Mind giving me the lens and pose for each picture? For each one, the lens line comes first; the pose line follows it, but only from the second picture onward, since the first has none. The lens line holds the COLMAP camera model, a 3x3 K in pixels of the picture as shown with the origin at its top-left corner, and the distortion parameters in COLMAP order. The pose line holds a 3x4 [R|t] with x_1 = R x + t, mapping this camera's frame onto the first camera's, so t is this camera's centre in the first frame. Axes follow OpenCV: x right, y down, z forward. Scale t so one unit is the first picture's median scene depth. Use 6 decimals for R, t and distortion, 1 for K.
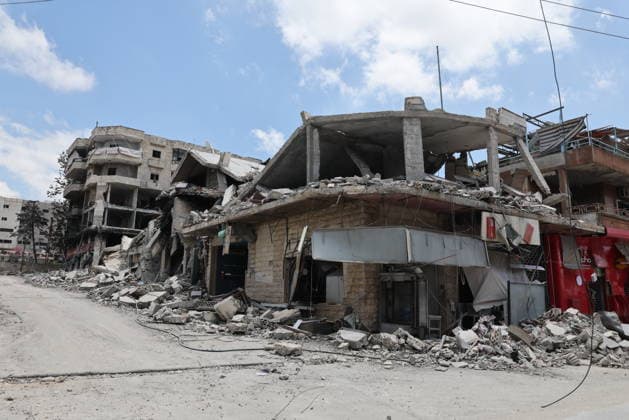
lens RADIAL K [[445.3, 0, 307.3], [0, 445.3, 217.5], [0, 0, 1]] dist [-0.000387, -0.002601]
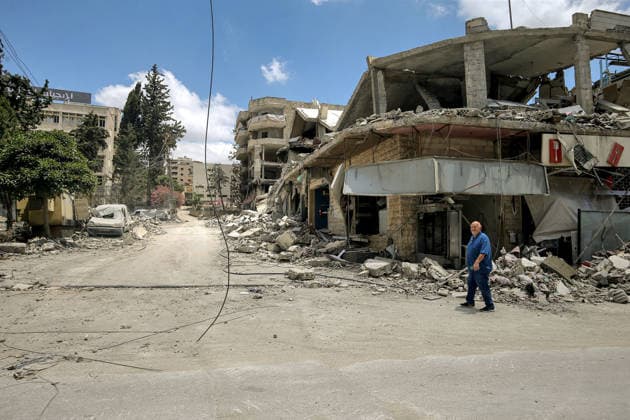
lens RADIAL K [[384.7, 0, 315.0], [0, 384.7, 210.0], [0, 0, 1]] dist [-0.003627, -0.001386]
pose [[0.927704, -0.033556, -0.371806, 0.241716], [0.074951, 0.992415, 0.097445, 0.028775], [0.365716, -0.118267, 0.923182, 0.090891]]
